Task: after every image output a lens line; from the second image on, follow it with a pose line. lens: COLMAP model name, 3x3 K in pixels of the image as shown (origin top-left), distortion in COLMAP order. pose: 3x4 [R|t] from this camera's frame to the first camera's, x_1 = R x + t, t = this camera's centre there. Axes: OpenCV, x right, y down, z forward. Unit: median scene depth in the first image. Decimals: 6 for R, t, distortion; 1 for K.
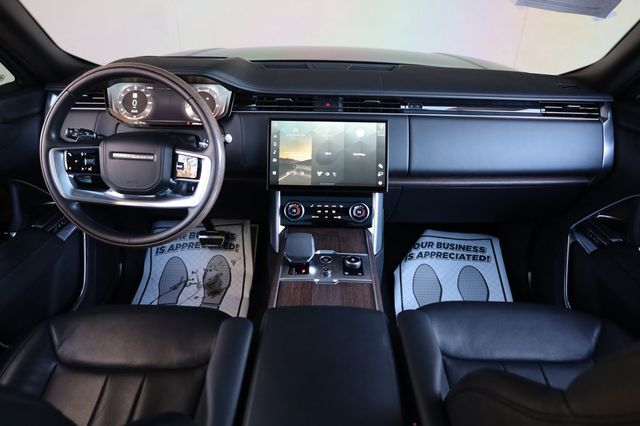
lens RADIAL K [[425.6, 0, 319.9], [0, 425.6, 211.6], [0, 0, 1]] dist [-0.000129, -0.001055]
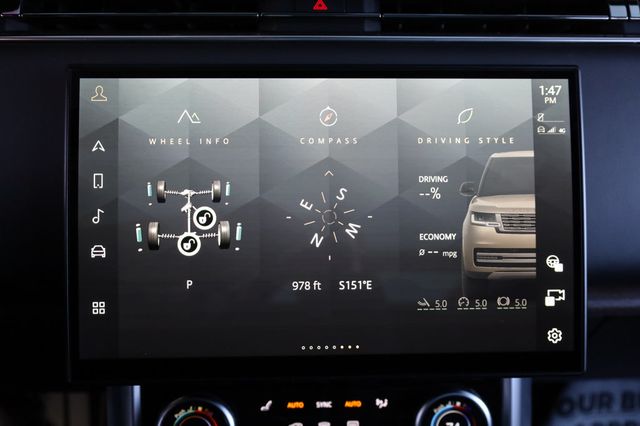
lens RADIAL K [[736.2, 0, 321.1], [0, 736.2, 208.6], [0, 0, 1]] dist [0.090431, 0.000000]
pose [[0.997844, -0.027224, 0.059715, -0.010137], [0.026177, 0.999491, 0.018238, -0.147618], [-0.060181, -0.016636, 0.998049, 0.594067]]
